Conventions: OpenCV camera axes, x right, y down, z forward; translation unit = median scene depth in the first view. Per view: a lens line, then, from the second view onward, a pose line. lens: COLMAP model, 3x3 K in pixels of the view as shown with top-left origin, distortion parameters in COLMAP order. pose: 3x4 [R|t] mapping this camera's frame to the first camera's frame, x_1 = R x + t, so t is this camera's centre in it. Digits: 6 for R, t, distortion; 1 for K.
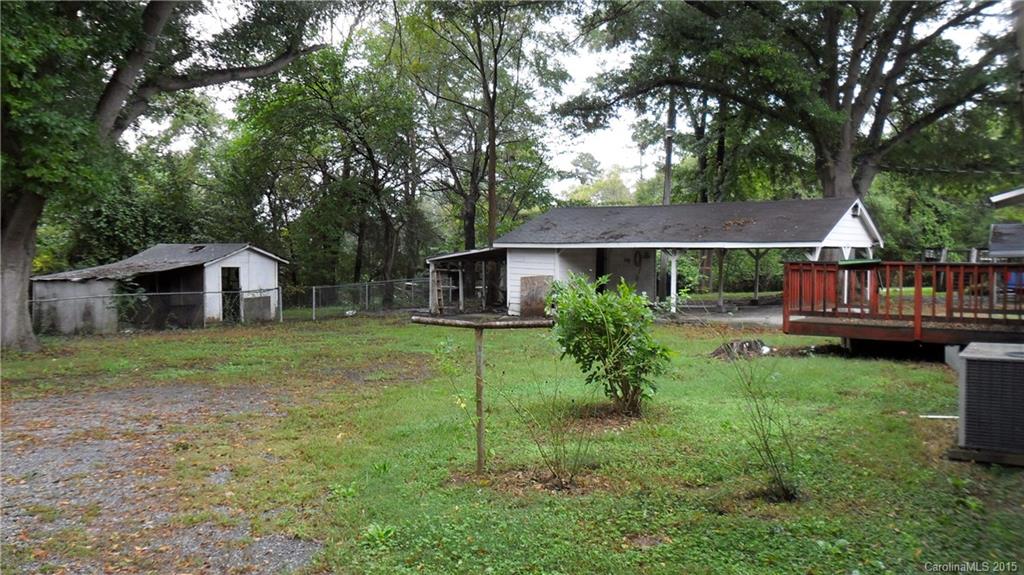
lens RADIAL K [[839.8, 0, 508.1], [0, 839.8, 283.8], [0, 0, 1]] dist [-0.015855, 0.005055]
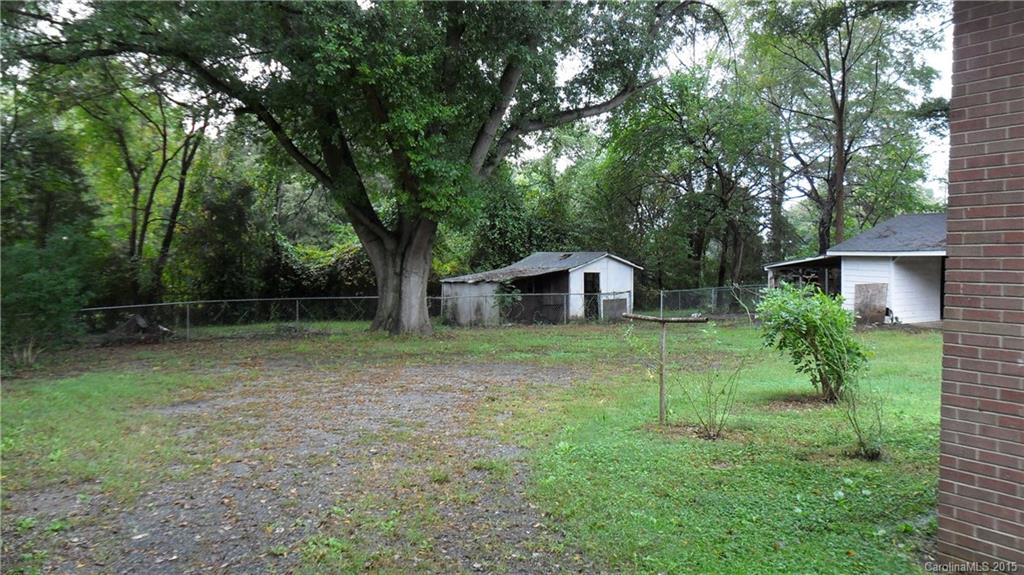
lens RADIAL K [[839.8, 0, 508.1], [0, 839.8, 283.8], [0, 0, 1]] dist [-0.015855, 0.005055]
pose [[0.895529, 0.012763, -0.444821, 0.084015], [-0.014818, 0.999890, -0.001142, -0.001363], [0.444757, 0.007614, 0.895619, -0.087758]]
